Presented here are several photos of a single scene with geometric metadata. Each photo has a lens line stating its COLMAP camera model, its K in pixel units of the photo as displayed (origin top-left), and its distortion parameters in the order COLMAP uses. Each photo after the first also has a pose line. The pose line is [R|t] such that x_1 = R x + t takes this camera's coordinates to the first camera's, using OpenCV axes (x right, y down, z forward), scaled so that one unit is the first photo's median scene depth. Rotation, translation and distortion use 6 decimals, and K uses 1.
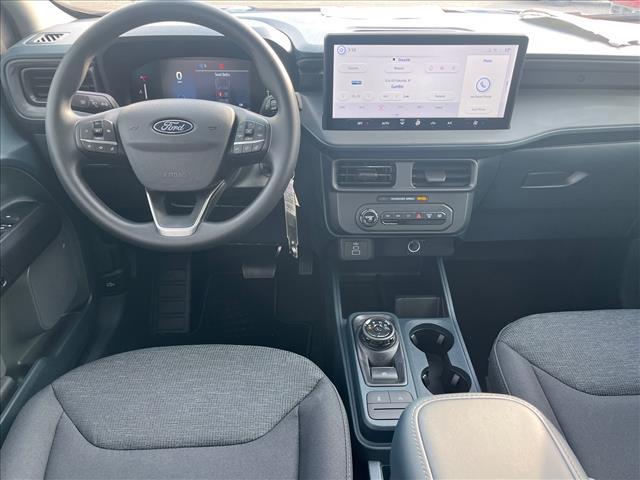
lens RADIAL K [[484.6, 0, 320.0], [0, 484.6, 240.0], [0, 0, 1]] dist [0.001285, 0.000610]
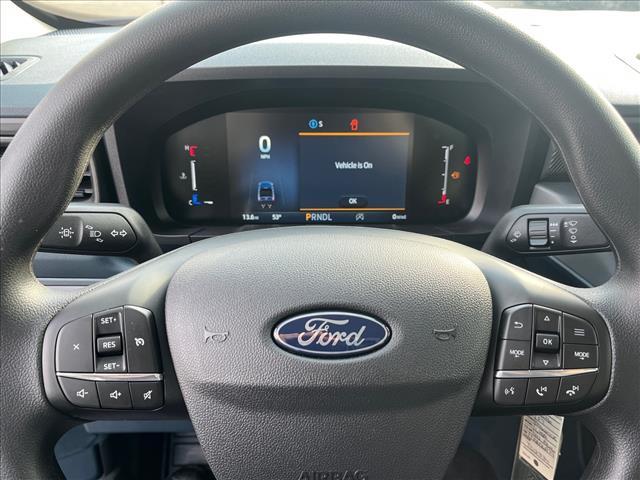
lens RADIAL K [[547.6, 0, 320.0], [0, 547.6, 240.0], [0, 0, 1]] dist [0.000628, 0.001406]
pose [[1.000000, -0.000620, -0.000567, -0.306812], [0.000578, 0.997491, -0.070792, -0.267904], [0.000609, 0.070792, 0.997491, 0.607077]]
